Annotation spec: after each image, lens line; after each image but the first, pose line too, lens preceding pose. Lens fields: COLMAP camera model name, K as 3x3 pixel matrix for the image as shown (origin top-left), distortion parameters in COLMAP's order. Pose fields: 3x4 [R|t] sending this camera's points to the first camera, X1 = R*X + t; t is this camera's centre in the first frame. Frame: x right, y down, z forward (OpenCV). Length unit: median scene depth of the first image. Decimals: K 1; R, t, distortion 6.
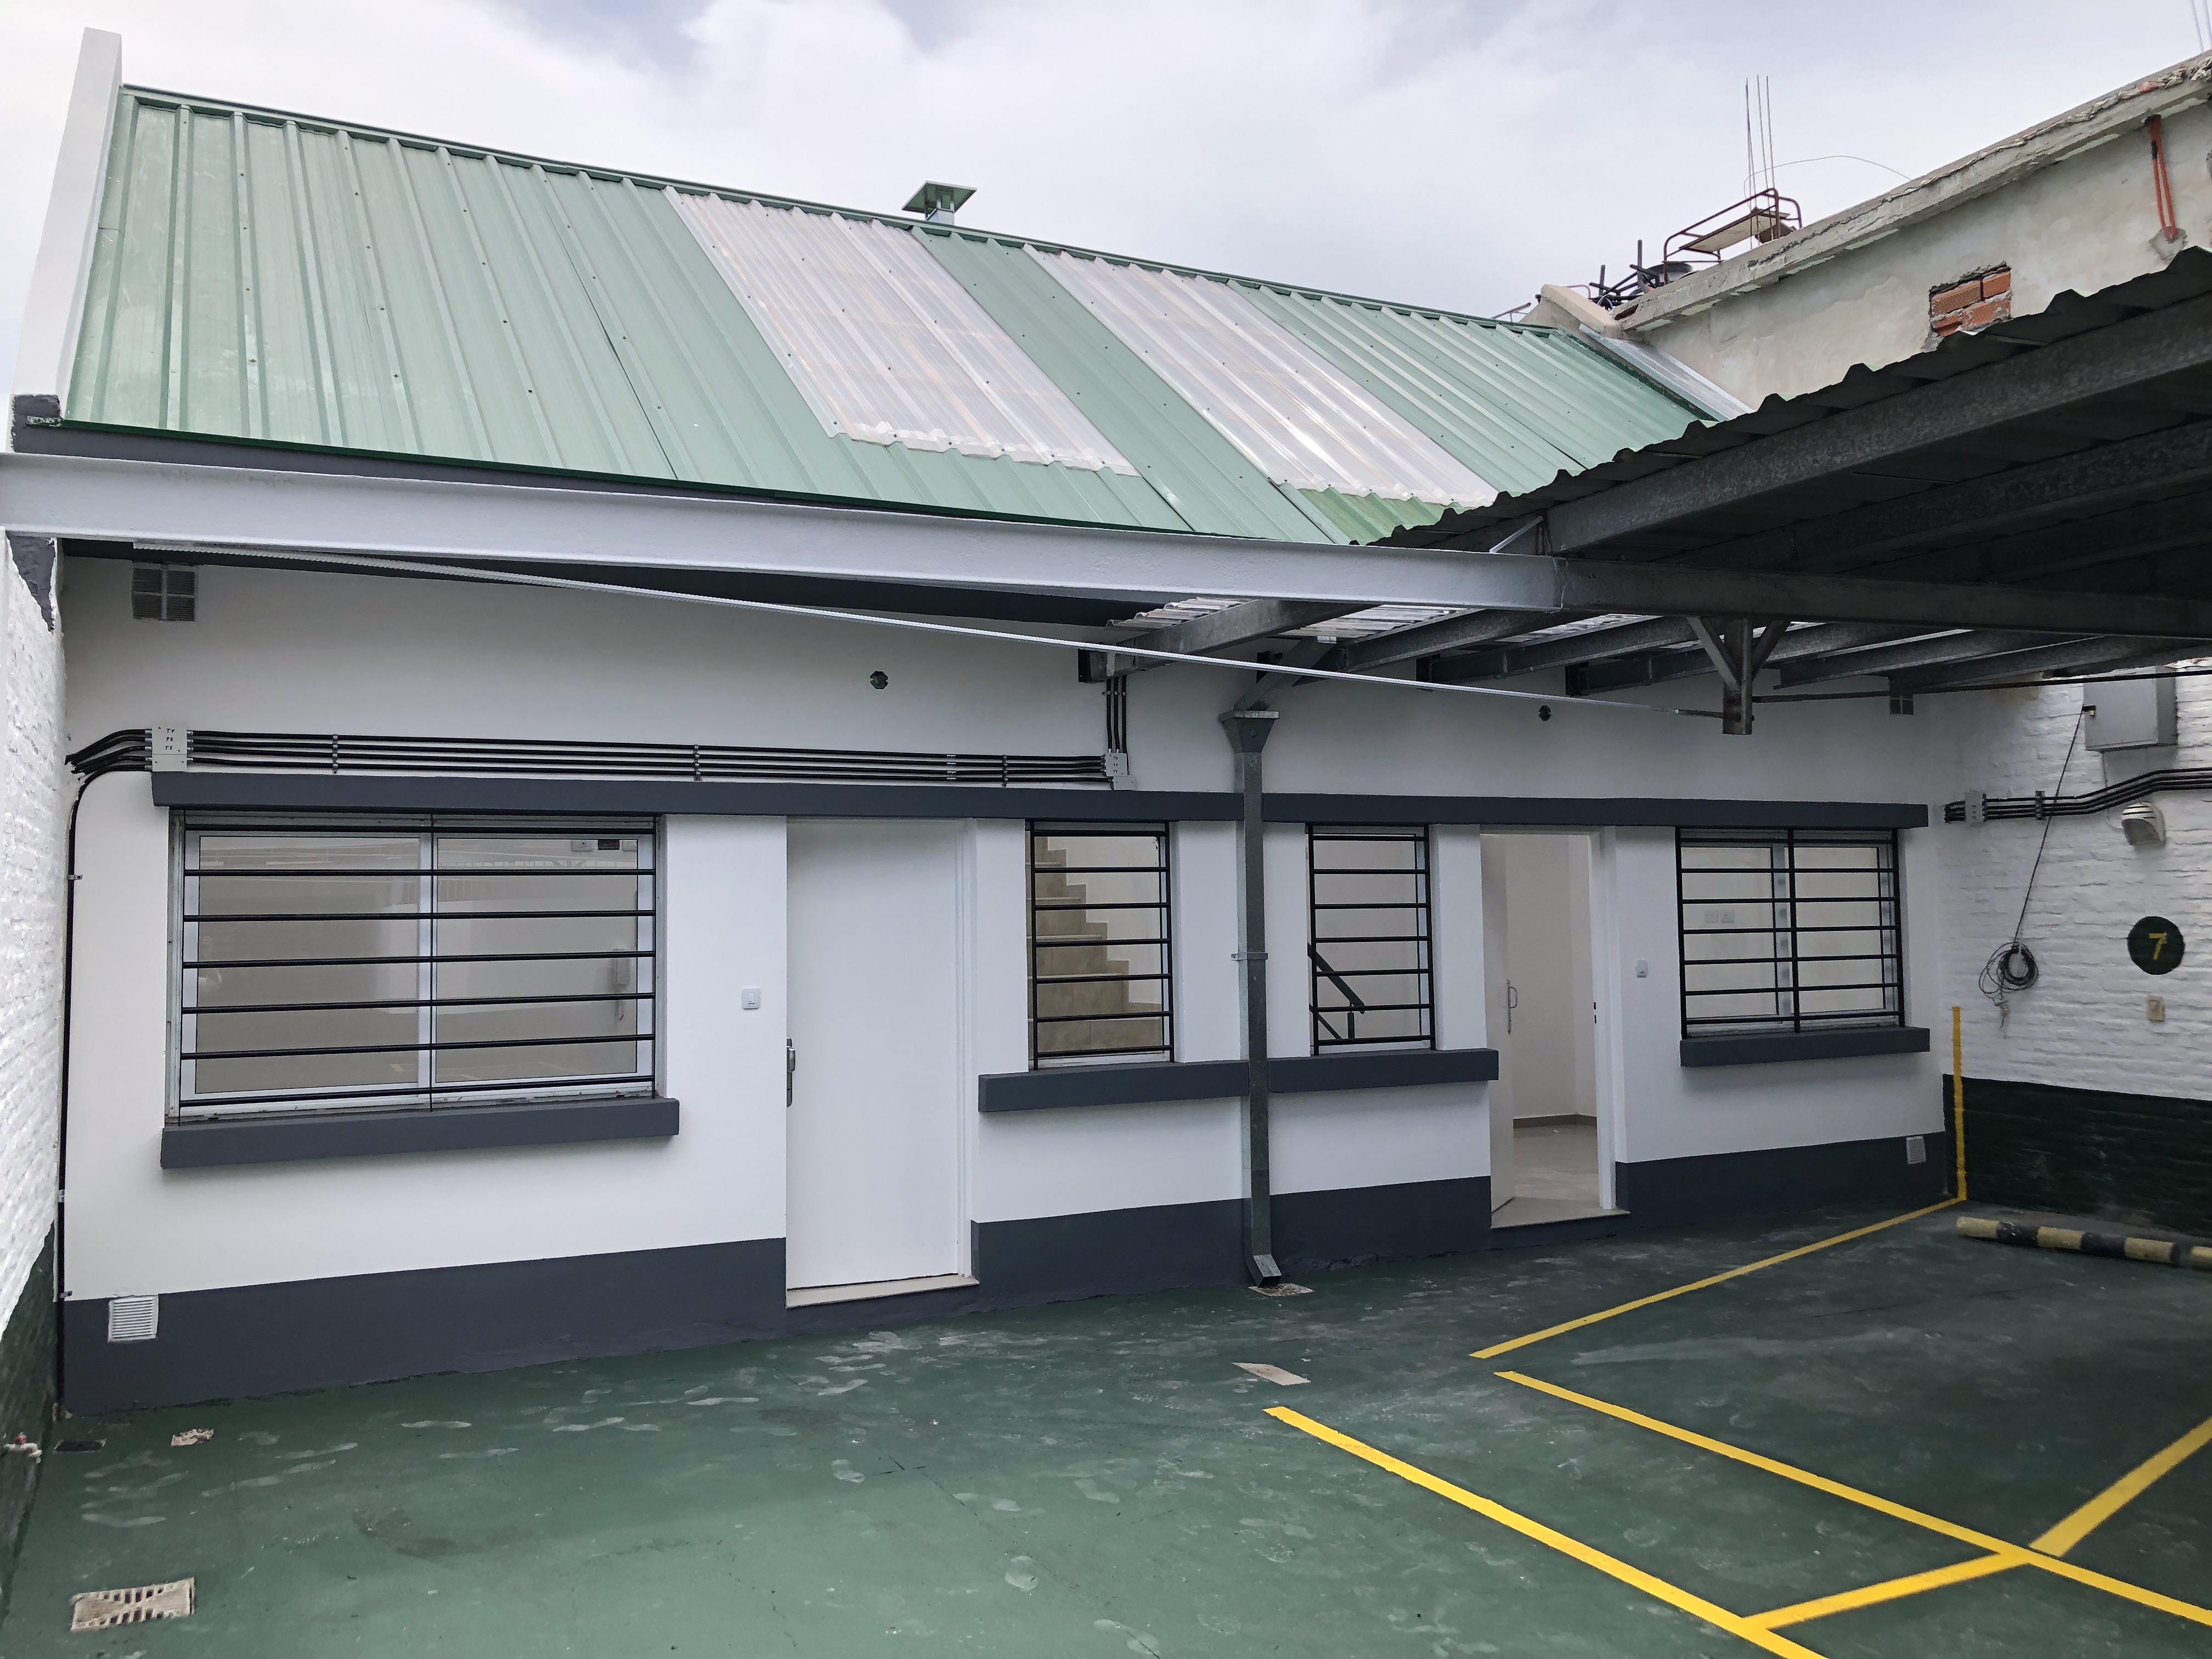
lens RADIAL K [[1784.4, 0, 1106.0], [0, 1784.4, 829.5], [0, 0, 1]] dist [0.037759, -0.033526]
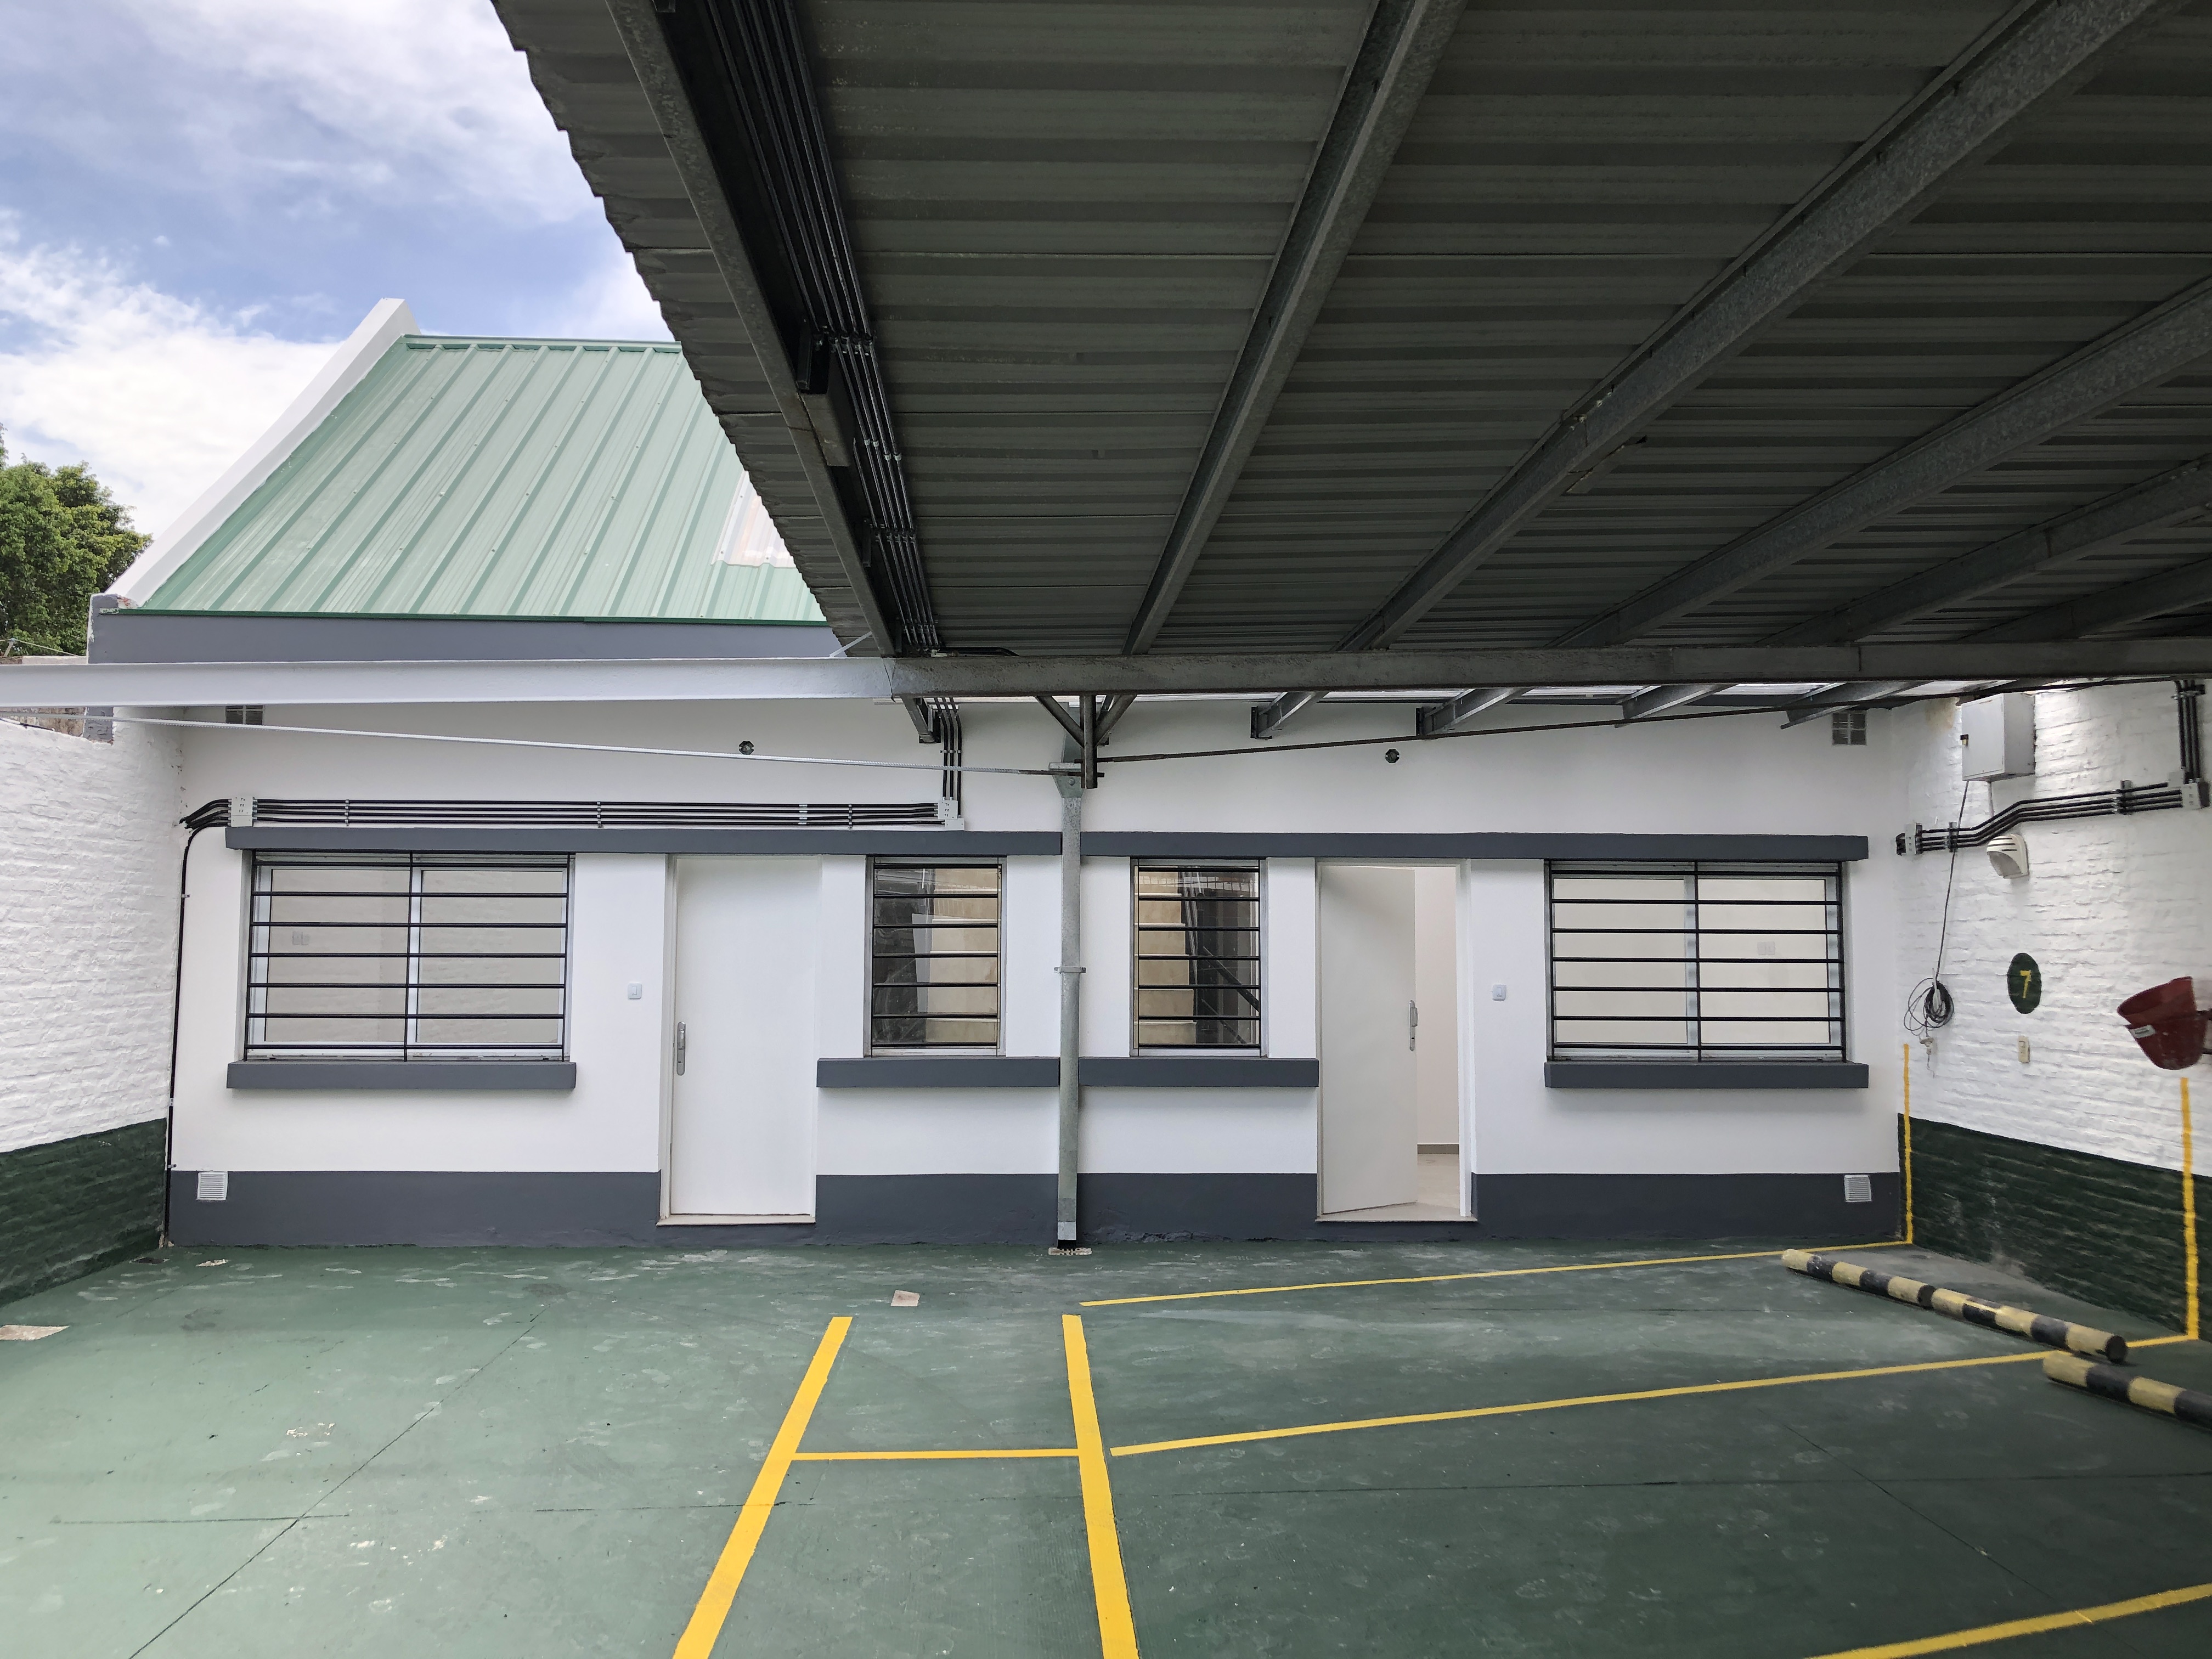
lens RADIAL K [[1784.4, 0, 1106.0], [0, 1784.4, 829.5], [0, 0, 1]] dist [0.037759, -0.033526]
pose [[0.919401, -0.006995, -0.393259, 0.557630], [0.001767, 0.999905, -0.013656, -0.005838], [0.393318, 0.011860, 0.919326, -0.078713]]
